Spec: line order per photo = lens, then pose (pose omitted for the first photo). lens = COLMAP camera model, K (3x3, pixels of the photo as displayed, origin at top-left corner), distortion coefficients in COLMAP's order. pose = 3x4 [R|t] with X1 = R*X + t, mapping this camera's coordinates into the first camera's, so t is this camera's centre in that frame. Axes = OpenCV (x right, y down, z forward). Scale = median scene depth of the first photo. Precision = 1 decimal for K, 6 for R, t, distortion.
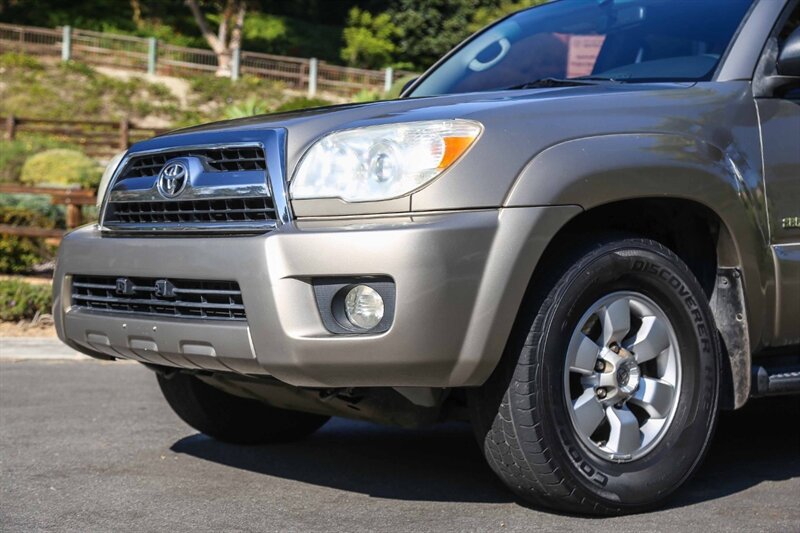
lens RADIAL K [[1948.4, 0, 379.2], [0, 1948.4, 263.9], [0, 0, 1]] dist [0.552813, -1.146706]
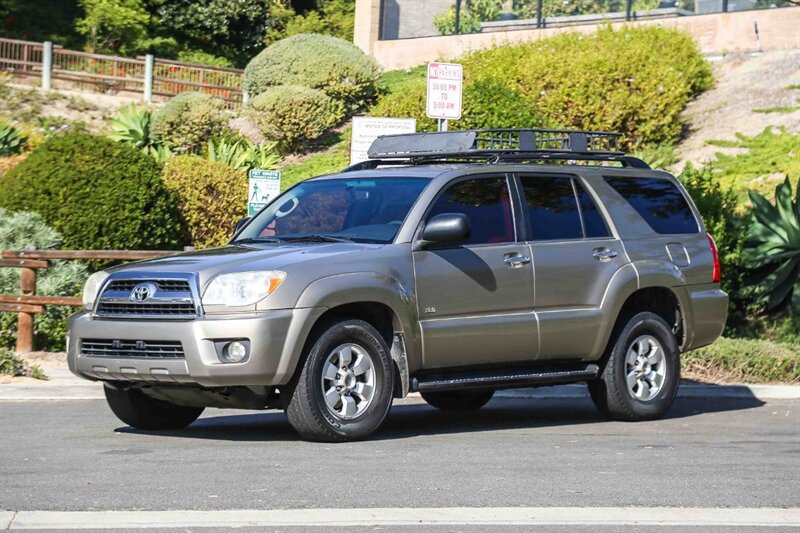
lens RADIAL K [[2233.8, 0, 400.0], [0, 2233.8, 266.5], [0, 0, 1]] dist [0.757742, 0.596867]
pose [[0.994130, -0.004928, 0.108084, -0.093960], [0.007209, 0.999759, -0.020722, -0.020718], [-0.107956, 0.021380, 0.993926, -1.563206]]
